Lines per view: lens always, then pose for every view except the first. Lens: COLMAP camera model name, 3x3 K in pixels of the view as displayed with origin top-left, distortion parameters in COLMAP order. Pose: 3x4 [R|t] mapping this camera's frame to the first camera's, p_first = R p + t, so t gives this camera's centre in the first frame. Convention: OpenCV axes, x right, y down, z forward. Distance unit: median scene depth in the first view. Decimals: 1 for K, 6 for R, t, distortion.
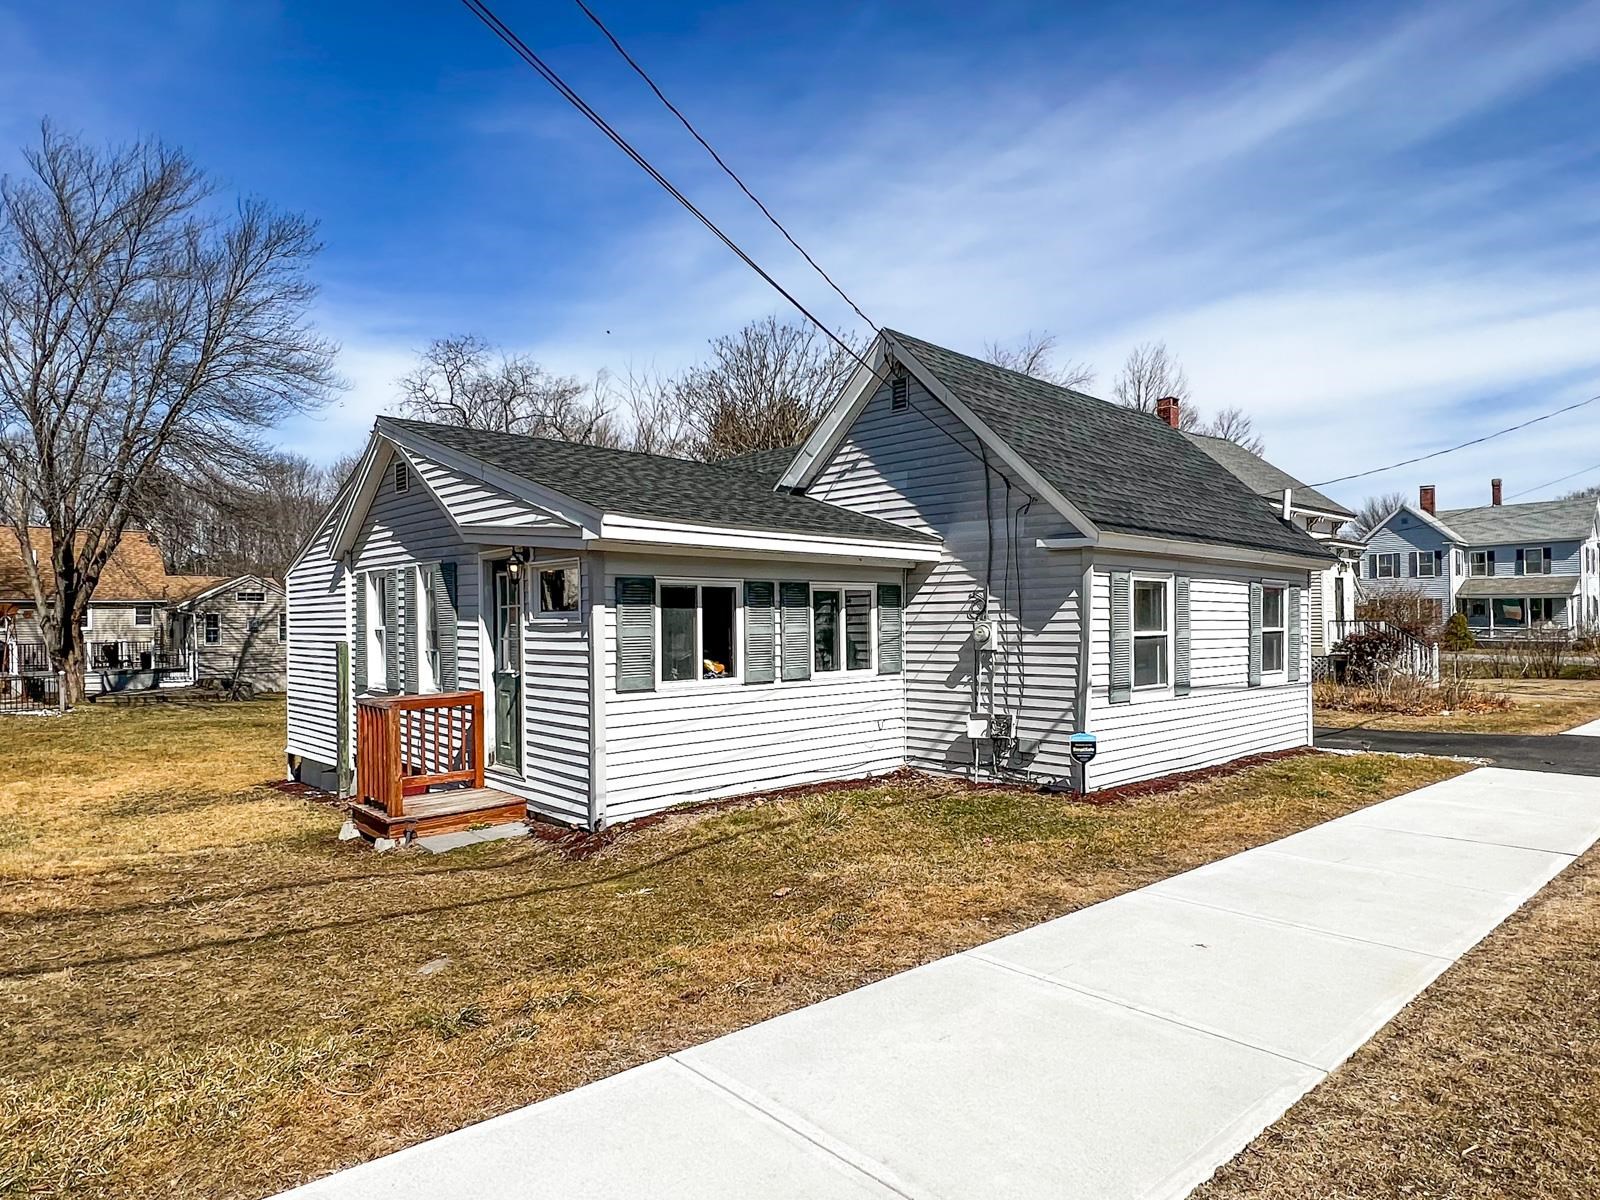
lens RADIAL K [[925.1, 0, 738.2], [0, 925.1, 606.4], [0, 0, 1]] dist [0.029165, 0.005608]
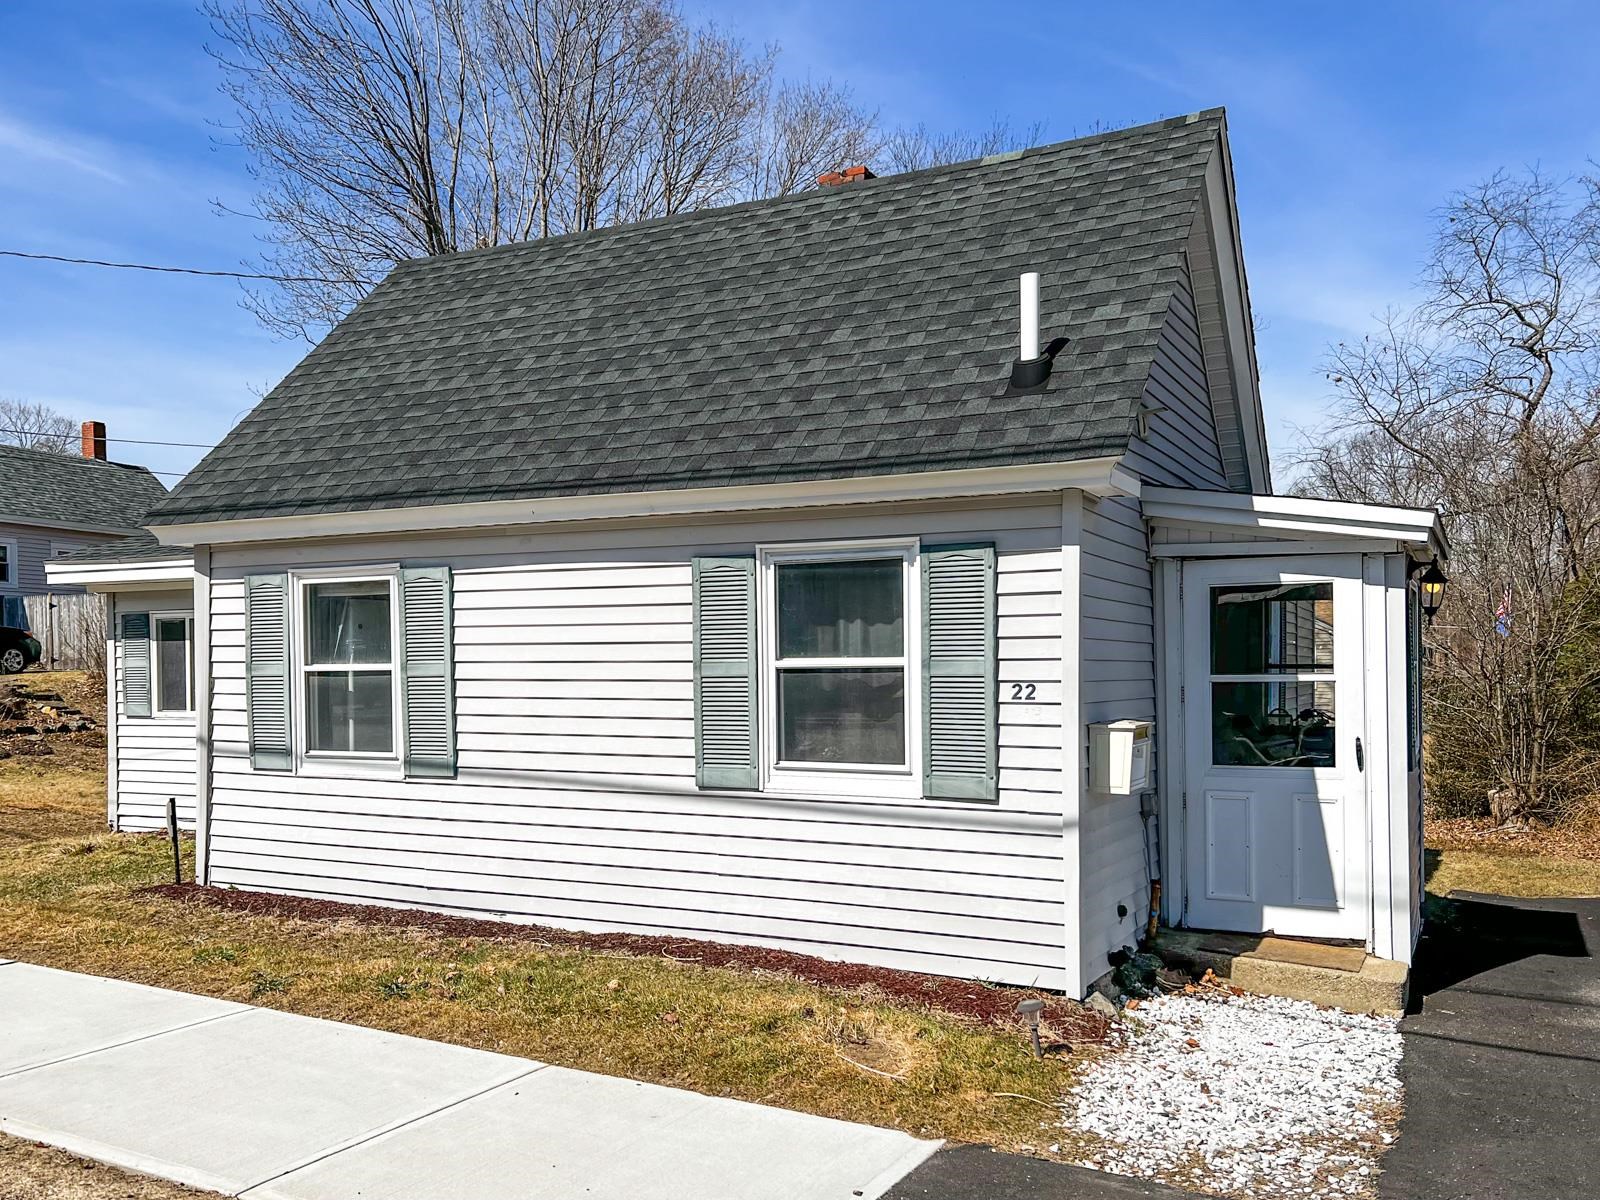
lens RADIAL K [[1288.3, 0, 691.5], [0, 1288.3, 670.2], [0, 0, 1]] dist [0.037976, -0.042923]
pose [[0.353159, 0.005109, -0.935549, 1.300386], [0.017391, 0.999776, 0.012024, 0.023741], [0.935402, -0.020517, 0.352991, 0.894524]]
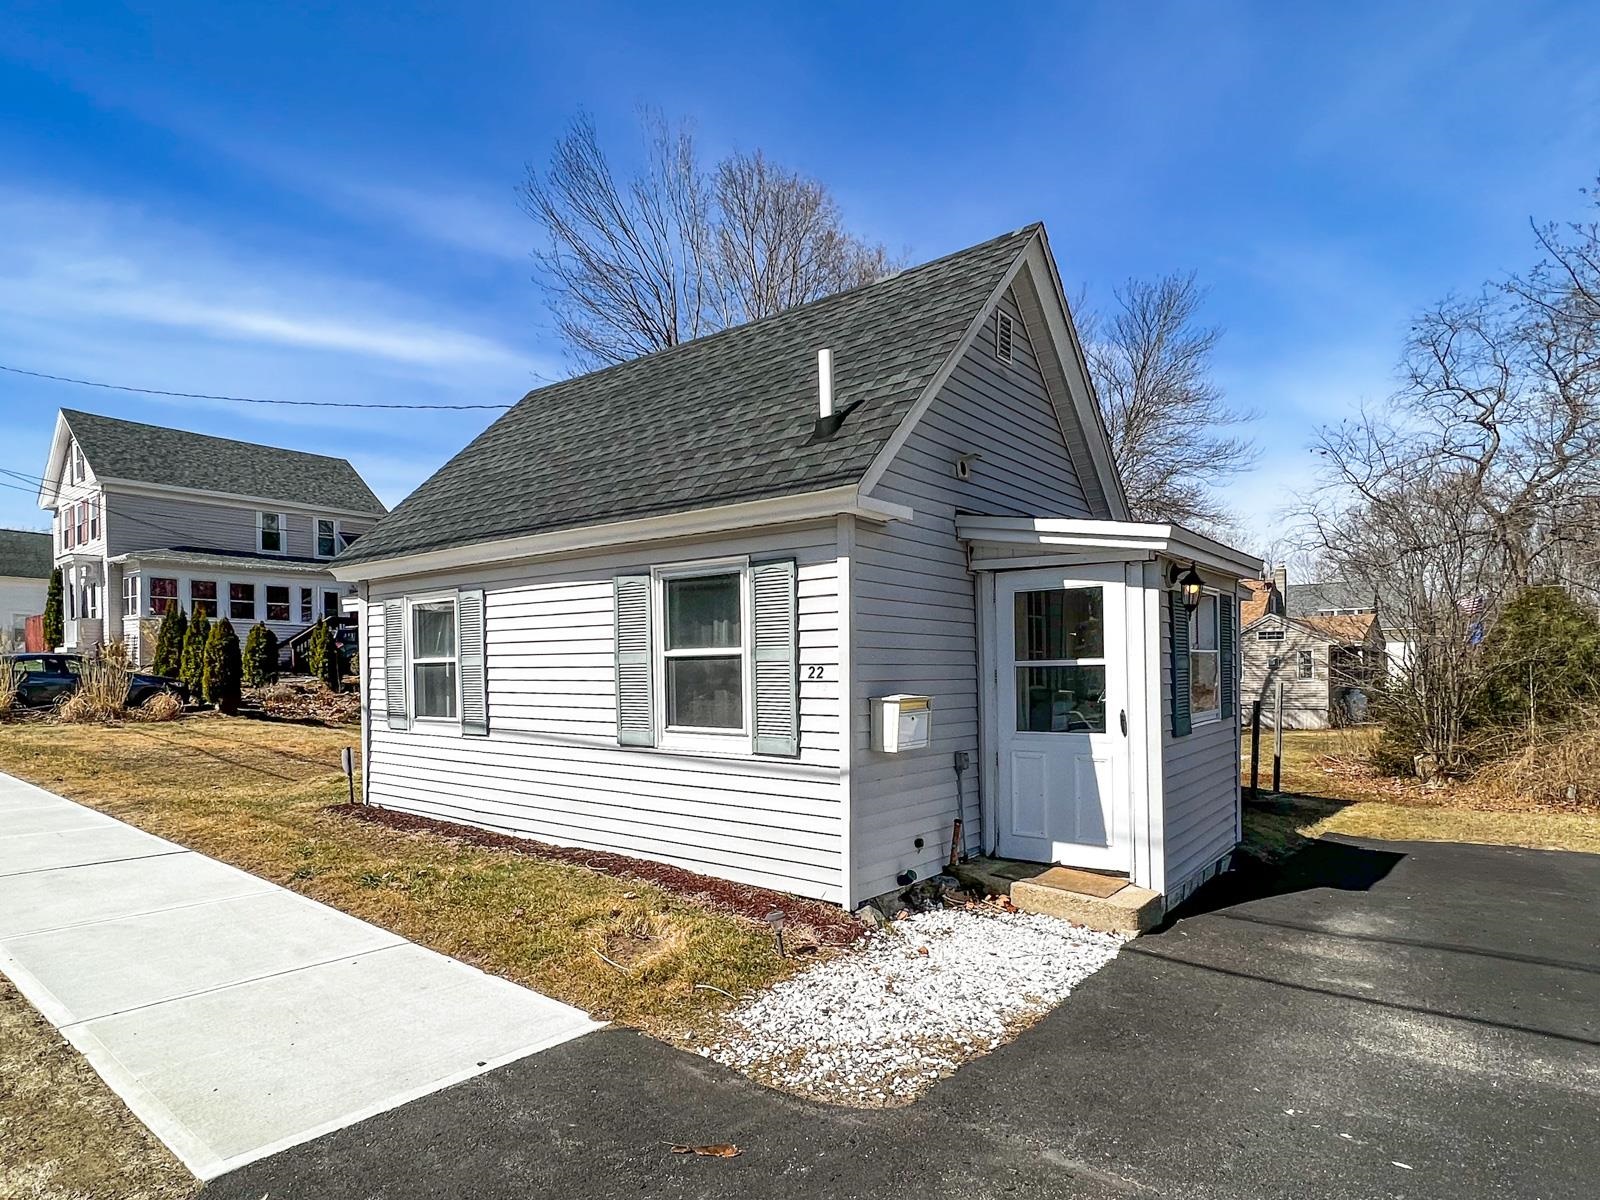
lens RADIAL K [[839.4, 0, 752.4], [0, 839.4, 675.3], [0, 0, 1]] dist [-0.006608, 0.001137]
pose [[0.181264, 0.008796, -0.983395, 1.281280], [0.022446, 0.999663, 0.013079, 0.039020], [0.983178, -0.024444, 0.181006, 1.136607]]
